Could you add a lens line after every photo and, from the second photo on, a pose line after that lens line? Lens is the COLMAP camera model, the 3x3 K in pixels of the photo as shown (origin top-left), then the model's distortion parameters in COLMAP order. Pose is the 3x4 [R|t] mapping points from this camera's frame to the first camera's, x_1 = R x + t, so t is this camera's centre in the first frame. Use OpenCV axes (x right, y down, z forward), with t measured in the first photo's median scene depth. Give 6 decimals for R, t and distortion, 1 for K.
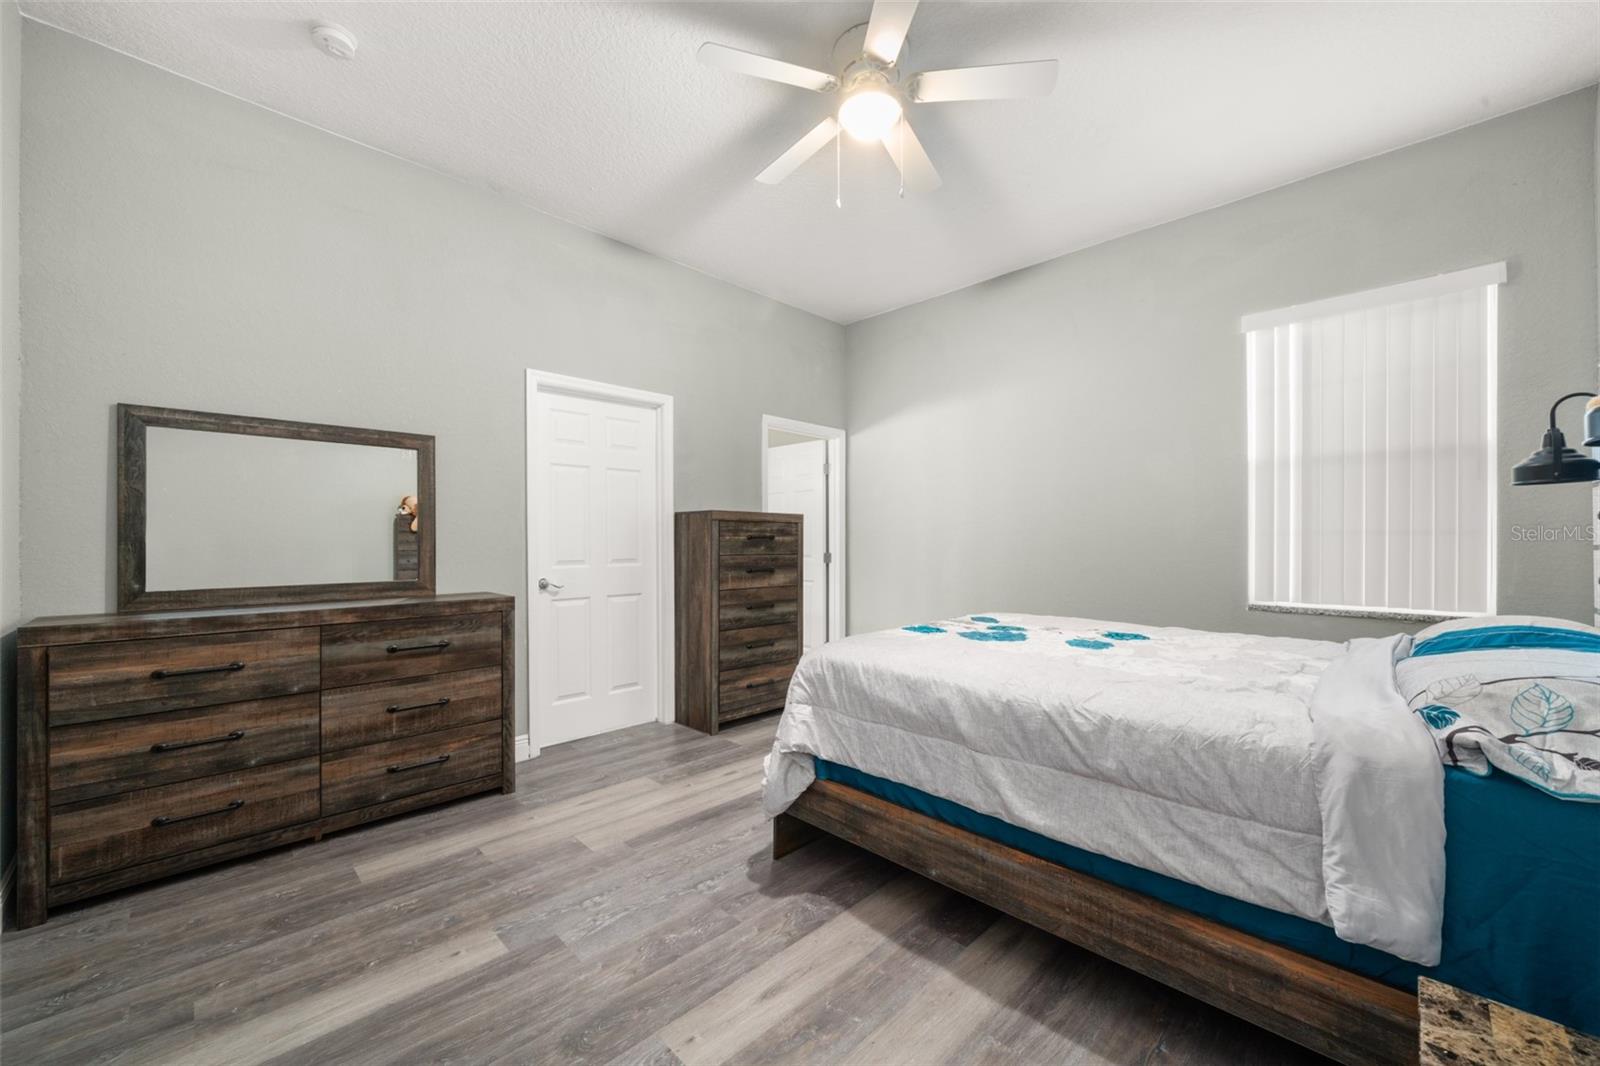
lens RADIAL K [[606.9, 0, 745.6], [0, 606.9, 535.2], [0, 0, 1]] dist [0.000468, 0.000037]
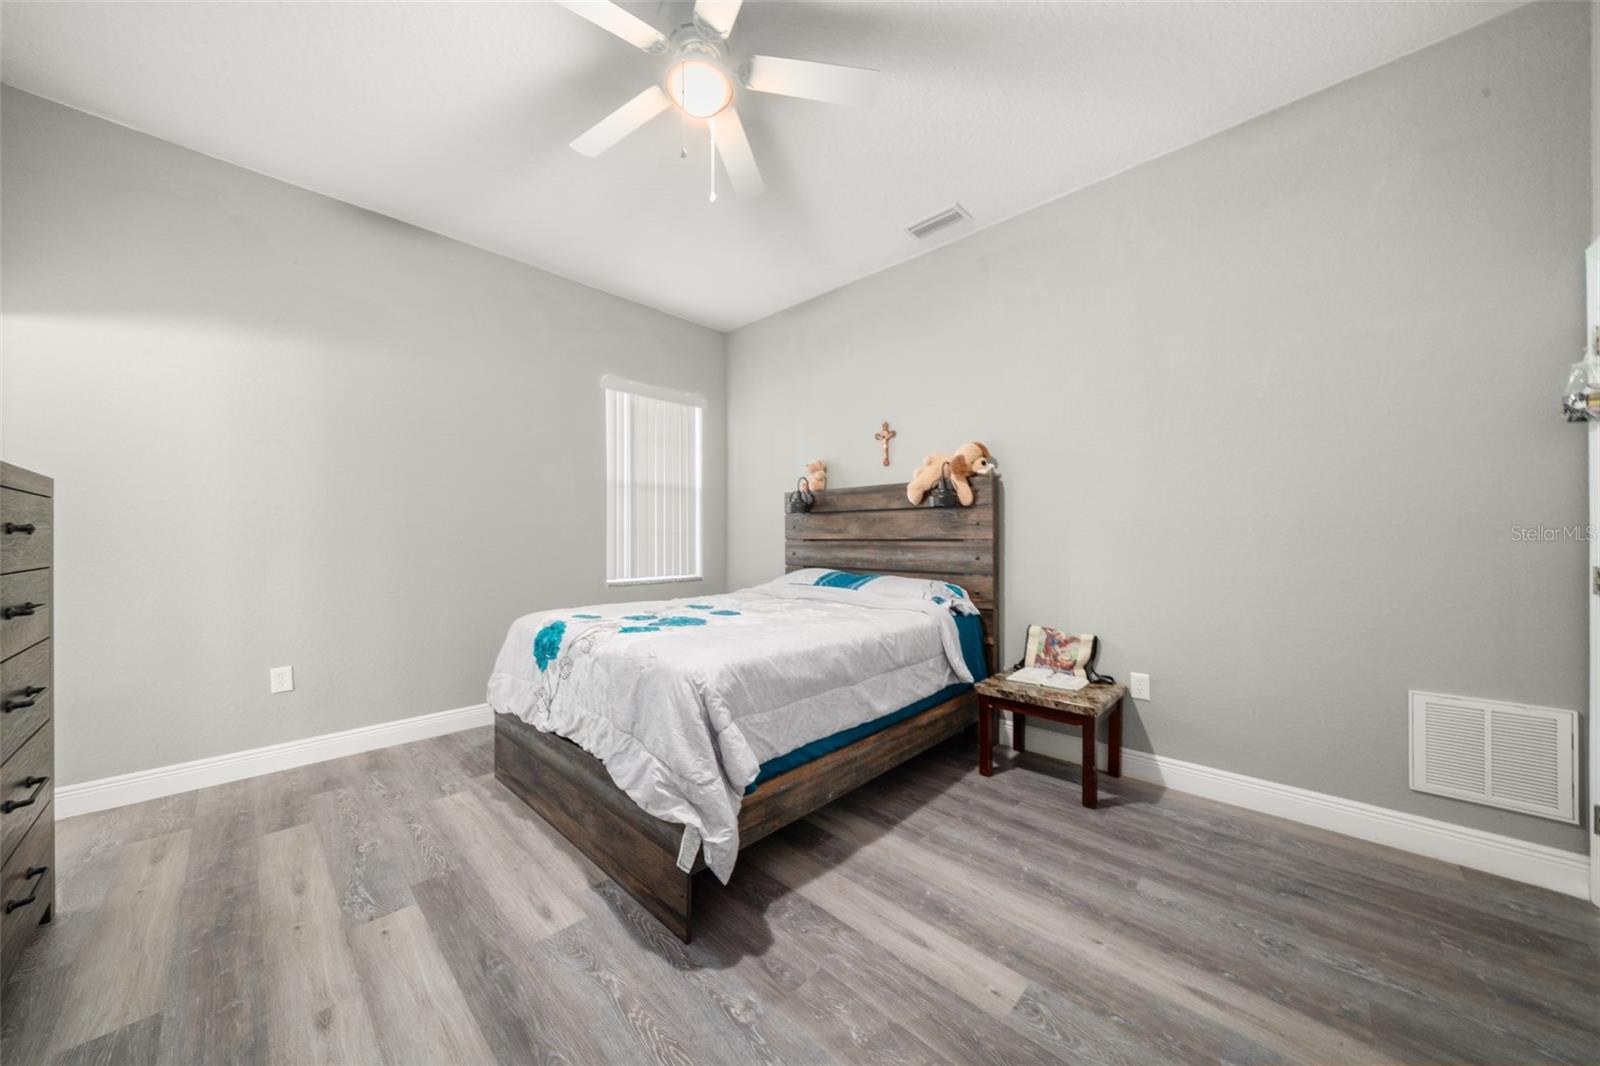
lens RADIAL K [[554.8, 0, 800.0], [0, 554.8, 533.0], [0, 0, 1]] dist [-0.007537, -0.000036]
pose [[-0.072081, 0.007836, 0.997368, -0.866048], [-0.008686, 0.999926, -0.008484, 0.011901], [-0.997361, -0.009274, -0.072008, 1.167114]]
